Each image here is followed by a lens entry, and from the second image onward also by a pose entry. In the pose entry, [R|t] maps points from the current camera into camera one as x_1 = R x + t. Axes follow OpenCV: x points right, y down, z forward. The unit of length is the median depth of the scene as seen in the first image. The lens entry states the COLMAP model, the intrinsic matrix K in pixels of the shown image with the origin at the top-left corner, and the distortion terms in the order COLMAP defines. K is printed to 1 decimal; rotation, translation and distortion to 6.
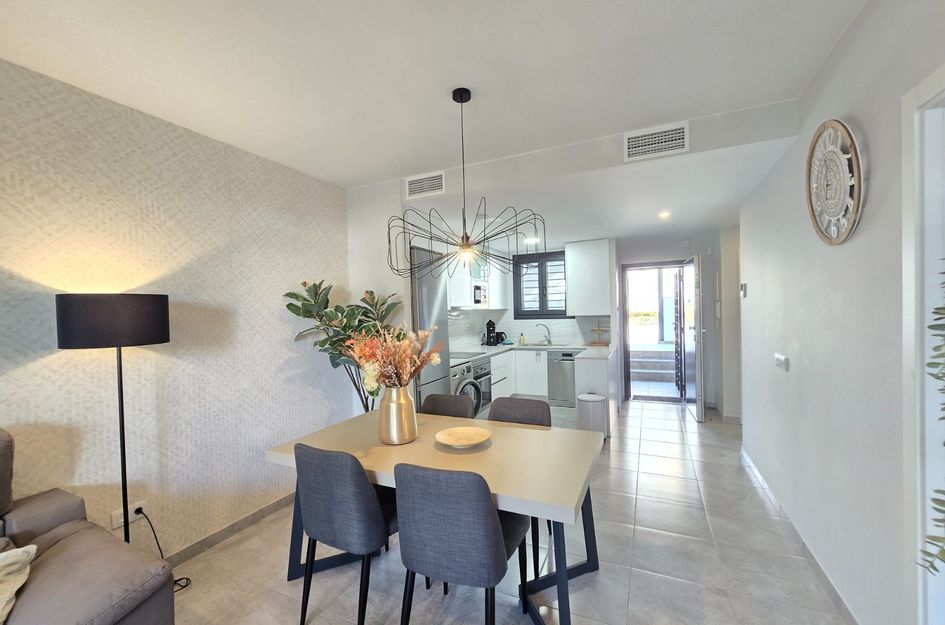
lens RADIAL K [[386.4, 0, 473.8], [0, 386.4, 316.4], [0, 0, 1]] dist [0.000446, -0.001025]
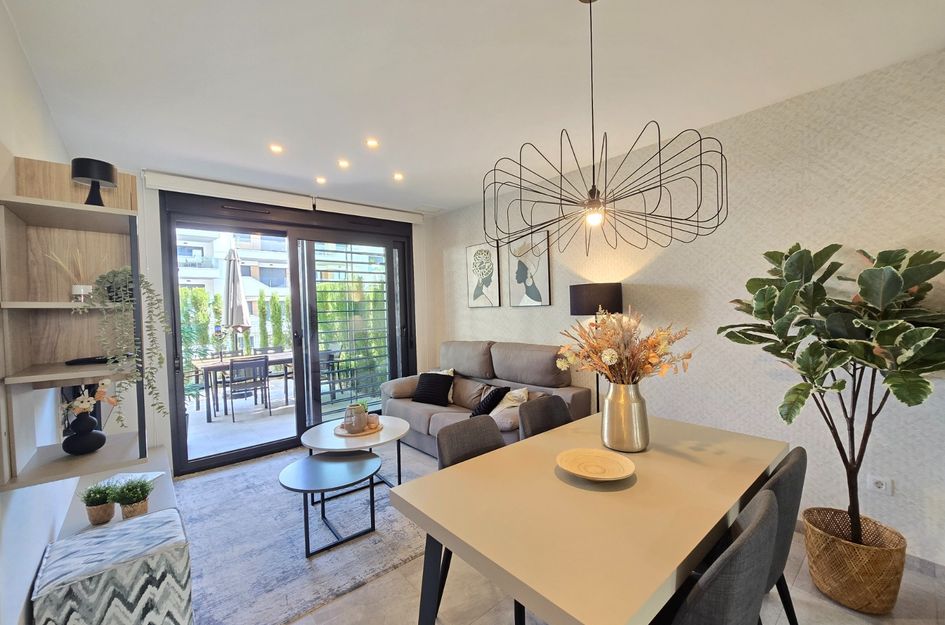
lens RADIAL K [[386.4, 0, 469.3], [0, 386.4, 316.3], [0, 0, 1]] dist [0.000446, -0.001025]
pose [[-0.416961, 0.063131, -0.906729, 0.355337], [0.023928, 0.998002, 0.058482, -0.012458], [0.908609, 0.002688, -0.417638, 0.524908]]
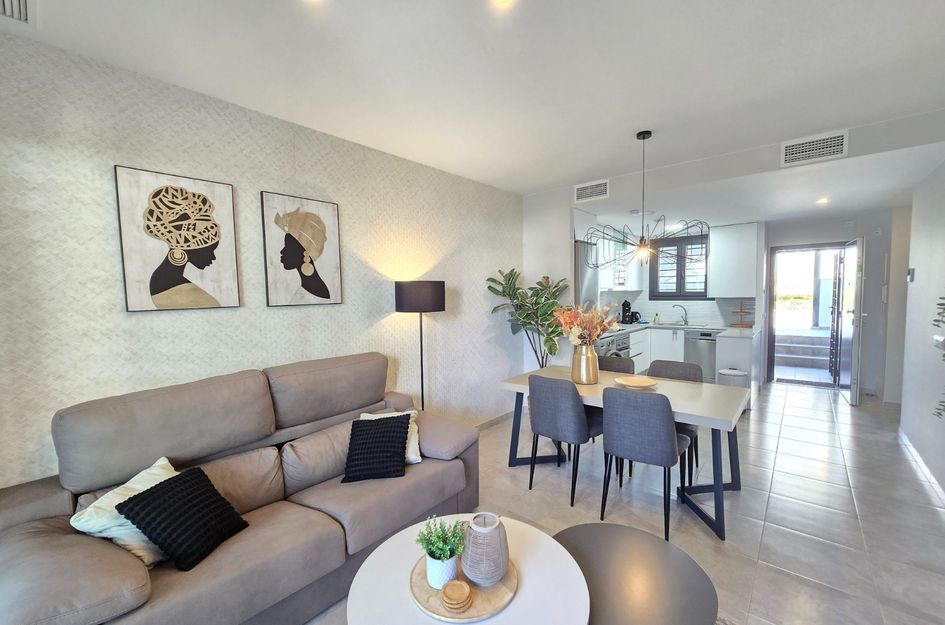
lens RADIAL K [[386.4, 0, 474.3], [0, 386.4, 317.7], [0, 0, 1]] dist [0.000446, -0.001025]
pose [[0.961736, 0.028033, -0.272539, -0.104320], [-0.012927, 0.998287, 0.057066, 0.001354], [0.273672, -0.051359, 0.960451, -0.243672]]
